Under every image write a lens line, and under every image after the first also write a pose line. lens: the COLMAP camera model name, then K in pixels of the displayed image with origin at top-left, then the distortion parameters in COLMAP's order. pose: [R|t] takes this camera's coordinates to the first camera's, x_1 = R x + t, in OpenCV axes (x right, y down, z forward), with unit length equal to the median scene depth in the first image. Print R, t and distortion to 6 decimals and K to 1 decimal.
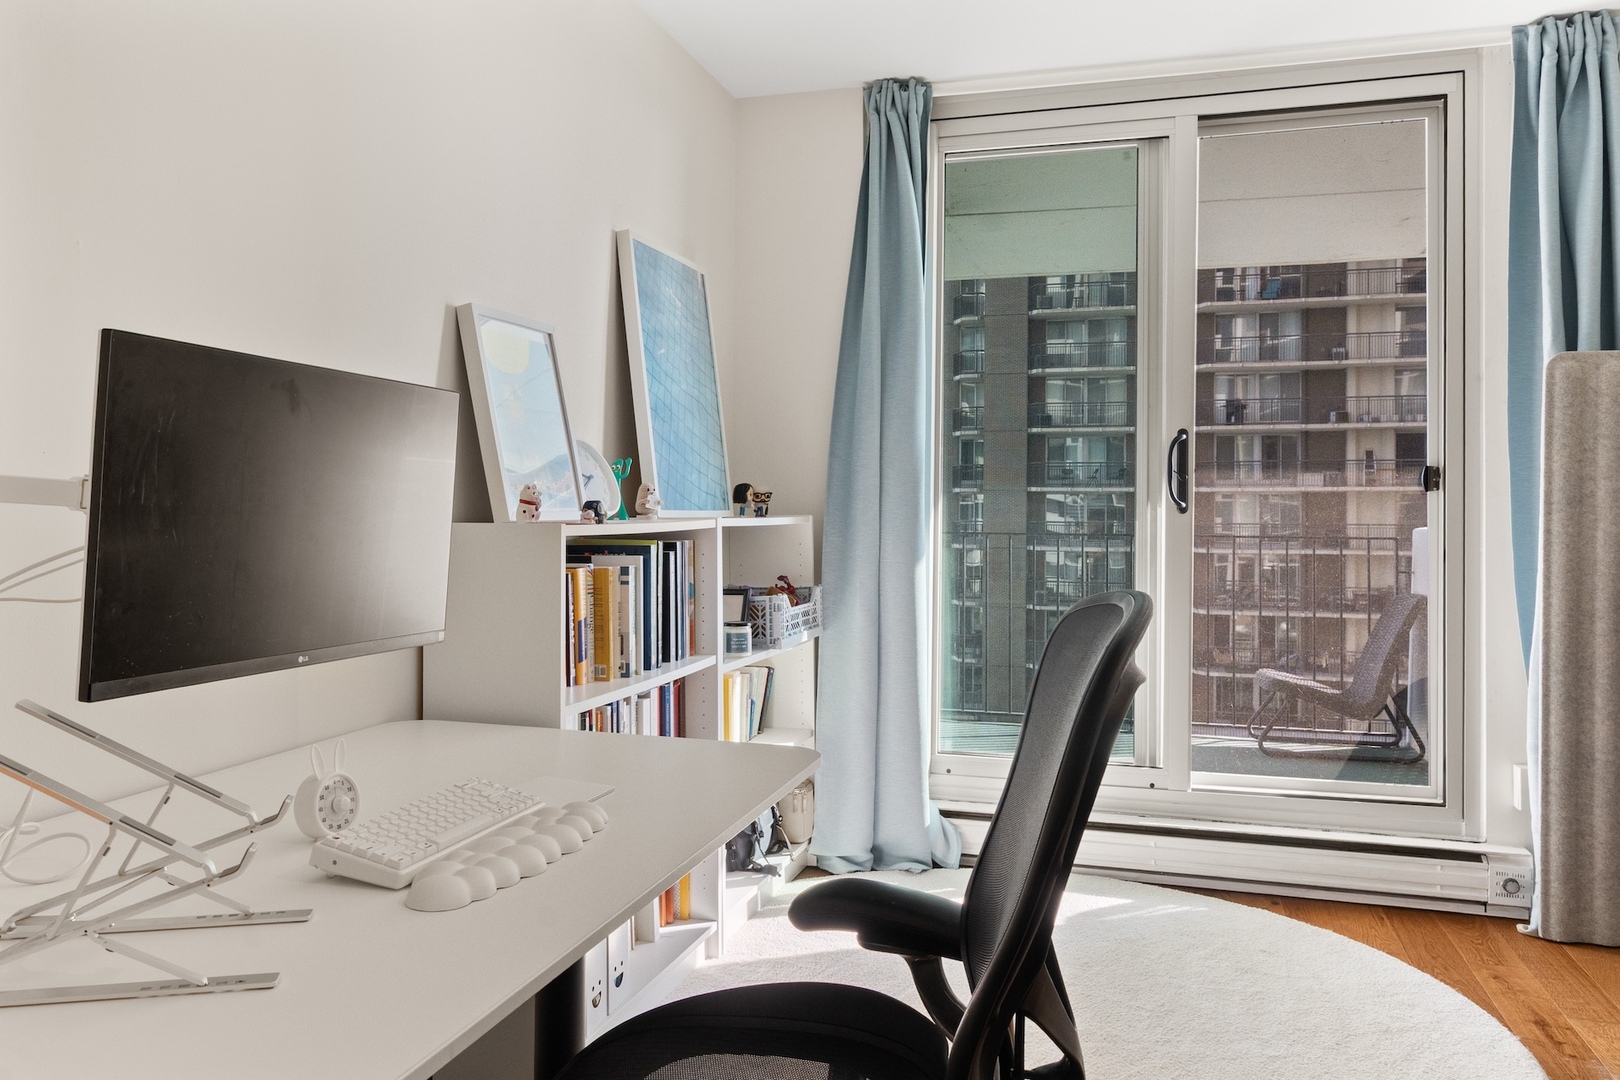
lens RADIAL K [[1210.1, 0, 807.0], [0, 1210.1, 522.3], [0, 0, 1]] dist [0.001077, 0.001910]
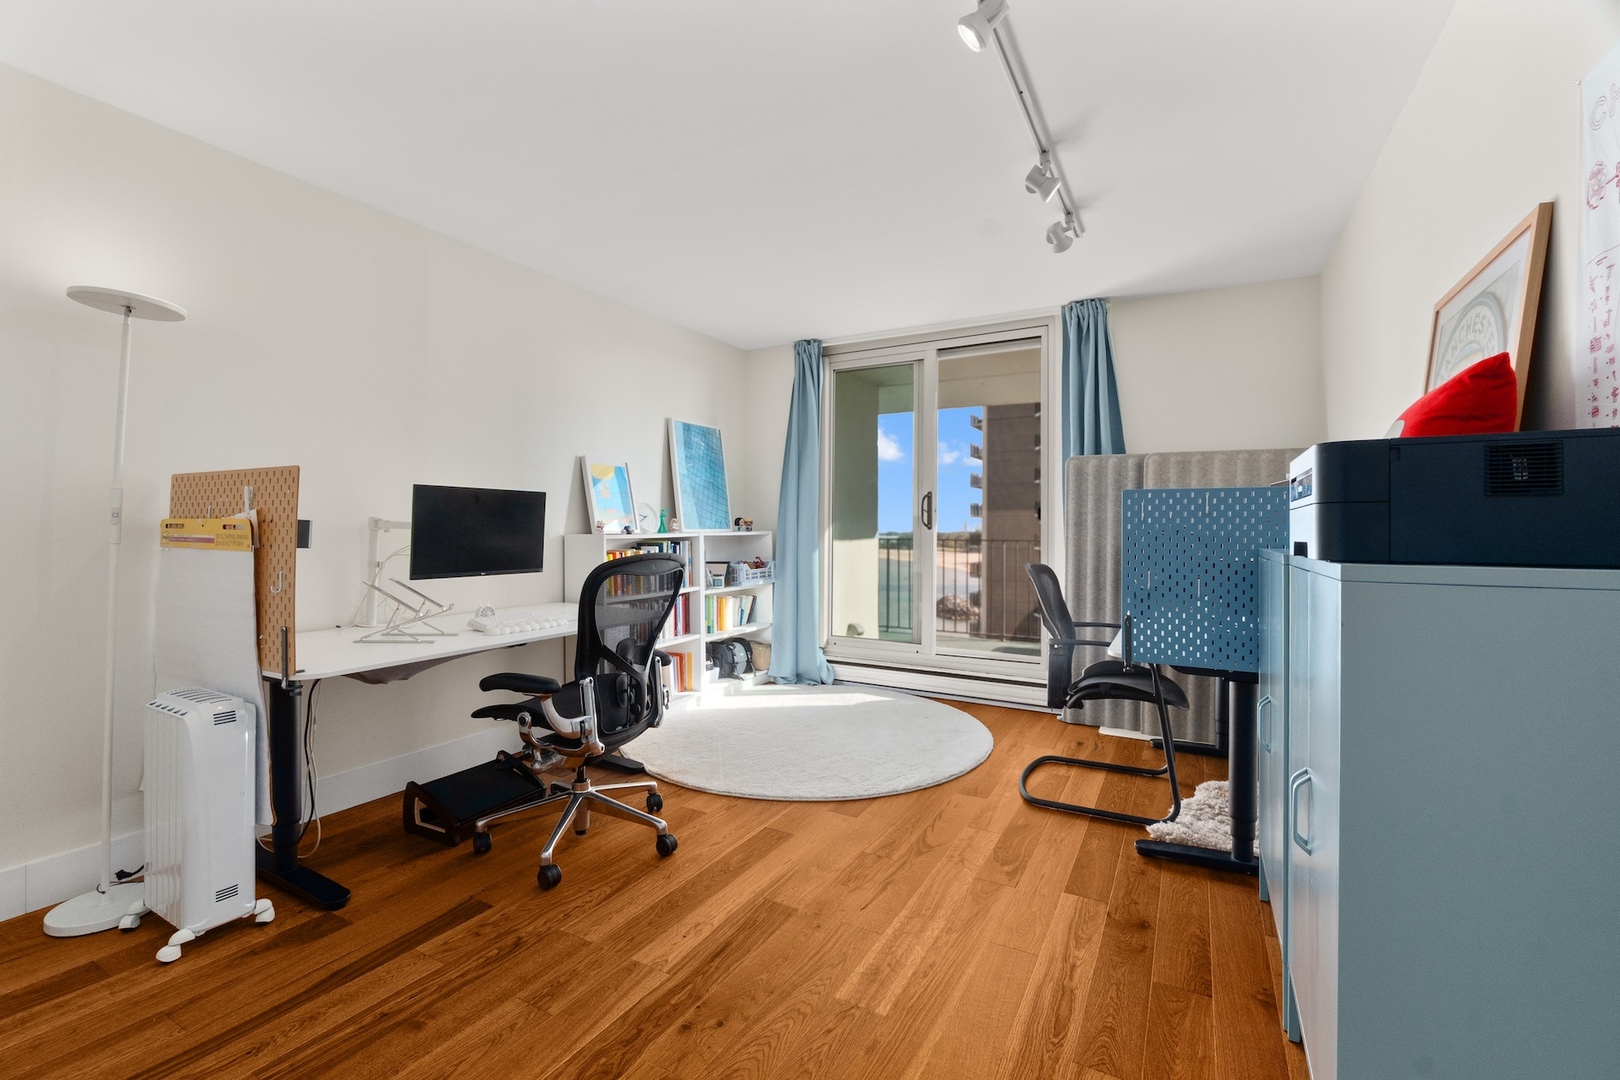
lens RADIAL K [[699.1, 0, 810.2], [0, 699.1, 547.5], [0, 0, 1]] dist [0.000004, -0.000086]
pose [[0.976570, 0.003700, -0.215170, 0.383767], [0.000467, 0.999813, 0.019308, 0.000402], [0.215201, -0.018956, 0.976386, -0.308067]]
